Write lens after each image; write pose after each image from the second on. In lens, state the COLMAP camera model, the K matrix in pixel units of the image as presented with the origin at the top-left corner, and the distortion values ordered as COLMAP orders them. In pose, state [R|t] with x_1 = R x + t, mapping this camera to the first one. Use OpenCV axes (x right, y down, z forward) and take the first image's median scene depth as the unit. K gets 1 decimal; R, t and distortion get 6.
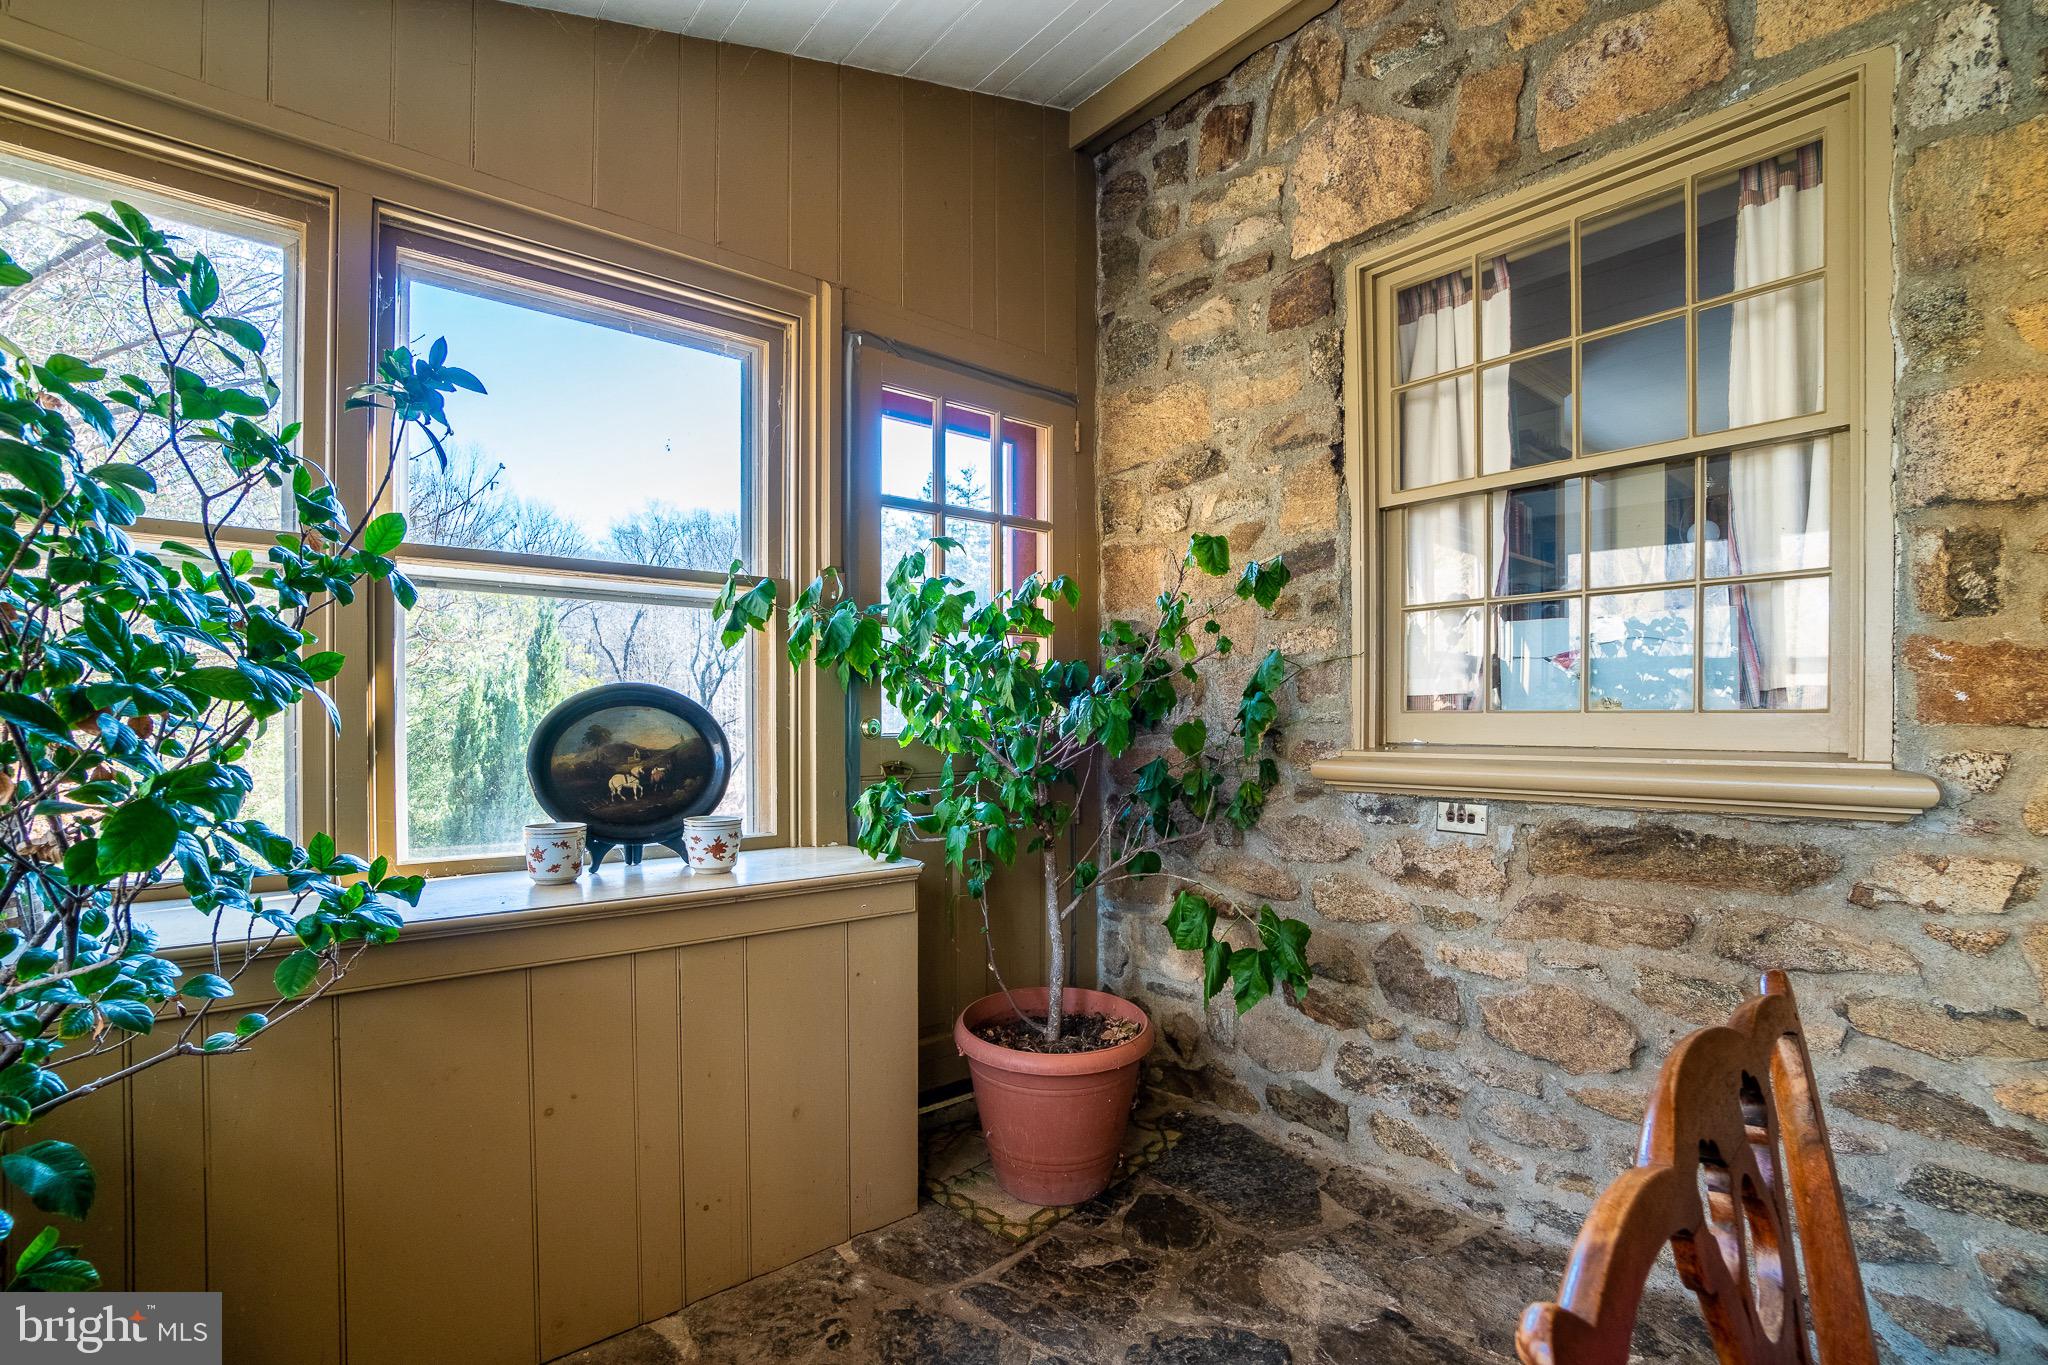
lens RADIAL K [[917.4, 0, 1034.5], [0, 917.4, 727.0], [0, 0, 1]] dist [-0.030772, 0.006566]
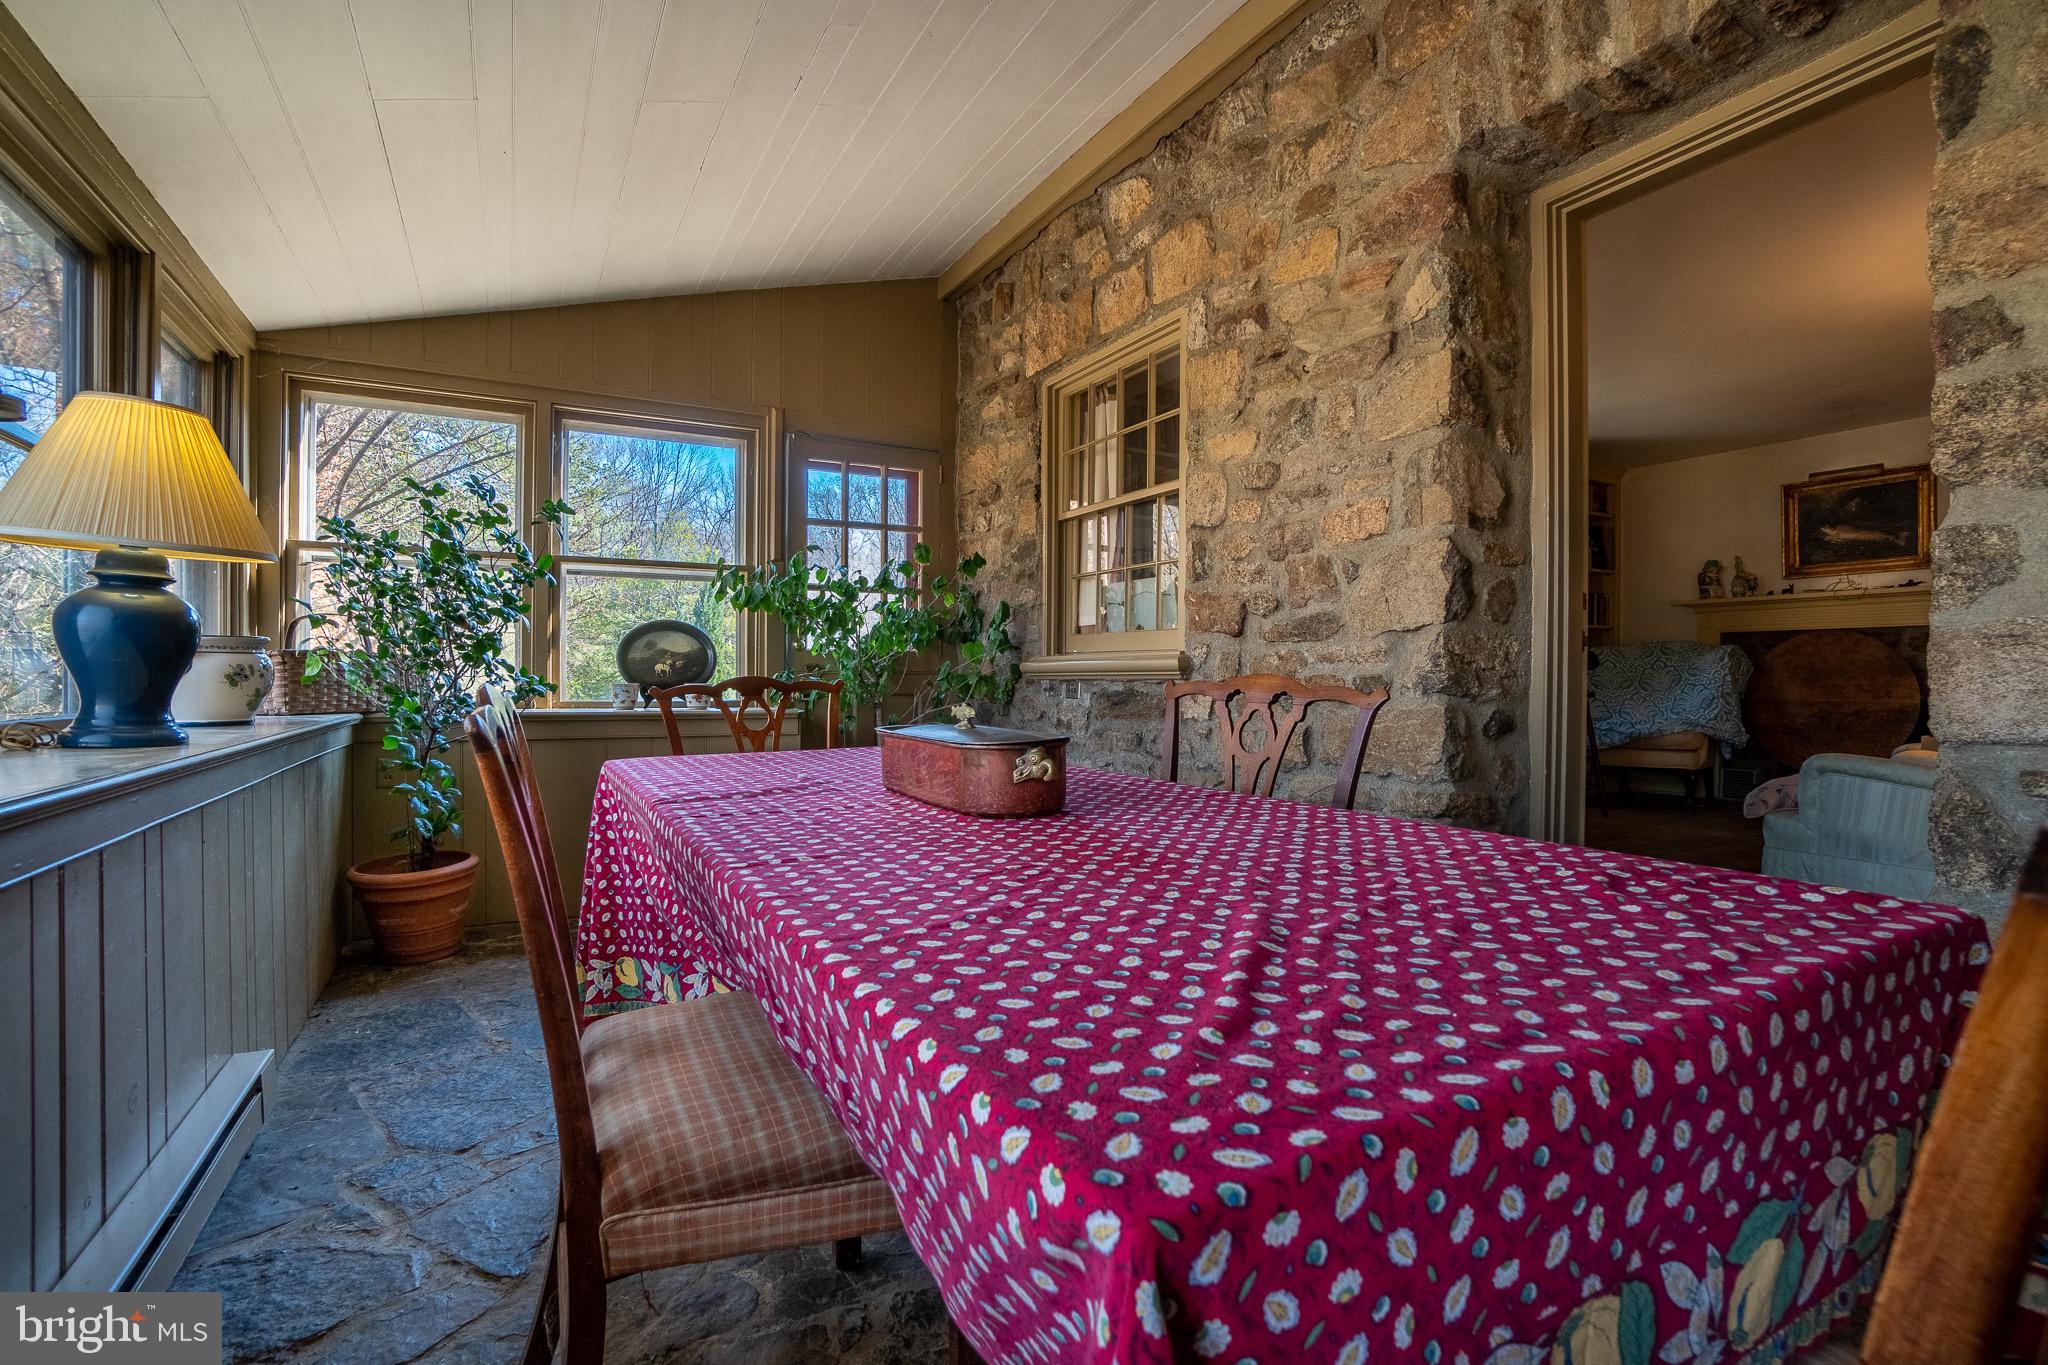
lens RADIAL K [[917.4, 0, 1034.8], [0, 917.4, 689.0], [0, 0, 1]] dist [-0.030772, 0.006566]
pose [[0.982968, 0.009560, -0.183530, 0.666481], [-0.008625, 0.999945, 0.005891, 0.078723], [0.183576, -0.004207, 0.982997, -0.771464]]
